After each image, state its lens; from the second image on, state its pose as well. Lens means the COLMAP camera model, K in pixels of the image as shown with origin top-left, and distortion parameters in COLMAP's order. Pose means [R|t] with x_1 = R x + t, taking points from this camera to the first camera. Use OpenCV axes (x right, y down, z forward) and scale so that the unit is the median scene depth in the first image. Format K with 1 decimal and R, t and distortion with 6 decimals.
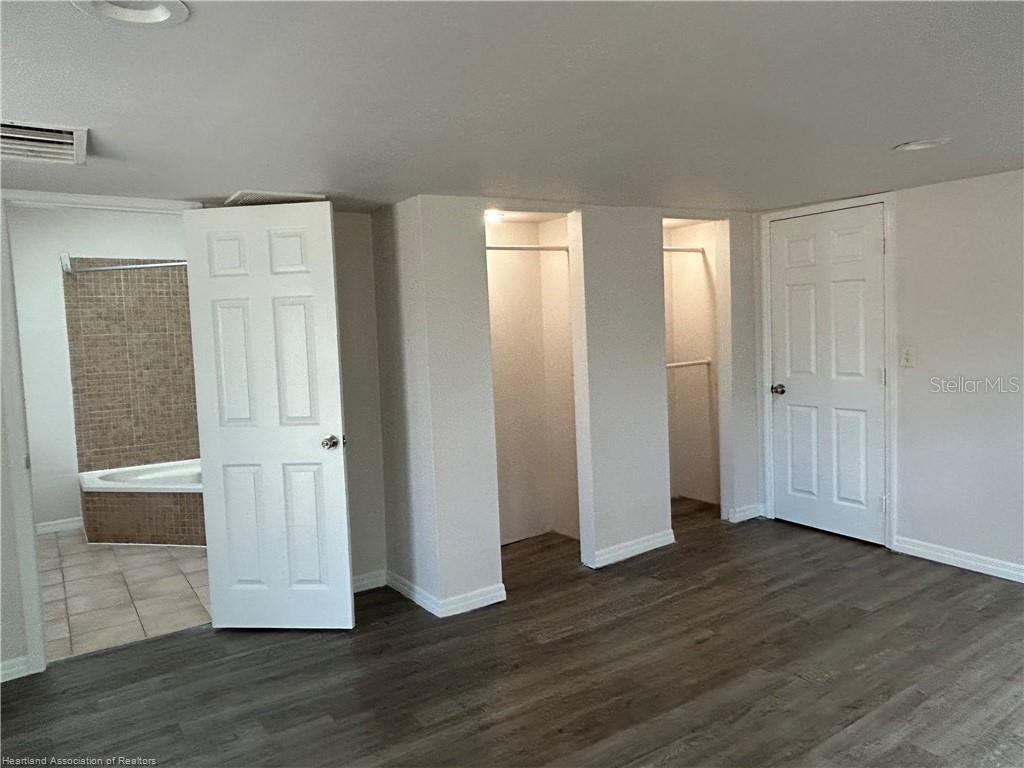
lens RADIAL K [[702.7, 0, 507.1], [0, 702.7, 379.1], [0, 0, 1]] dist [0.007873, -0.009832]
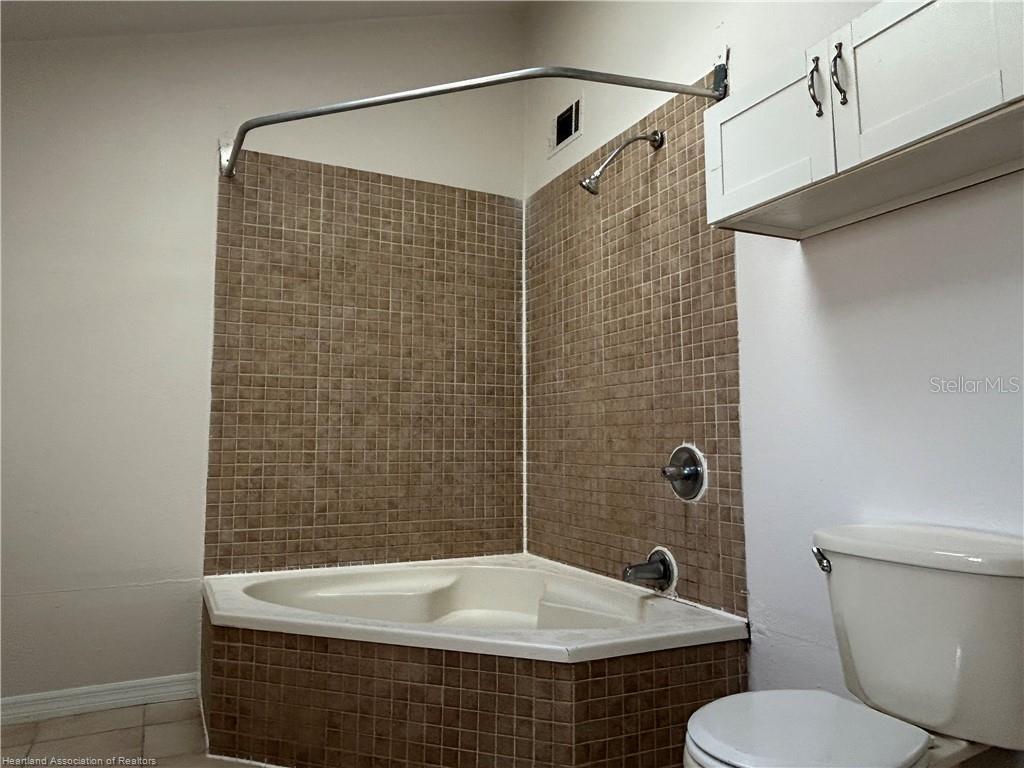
lens RADIAL K [[702.7, 0, 509.4], [0, 702.7, 386.9], [0, 0, 1]] dist [0.007873, -0.009832]
pose [[0.990080, 0.032223, -0.136760, -0.336618], [-0.051861, 0.988427, -0.142557, 0.062666], [0.130583, 0.148235, 0.980293, 0.531027]]
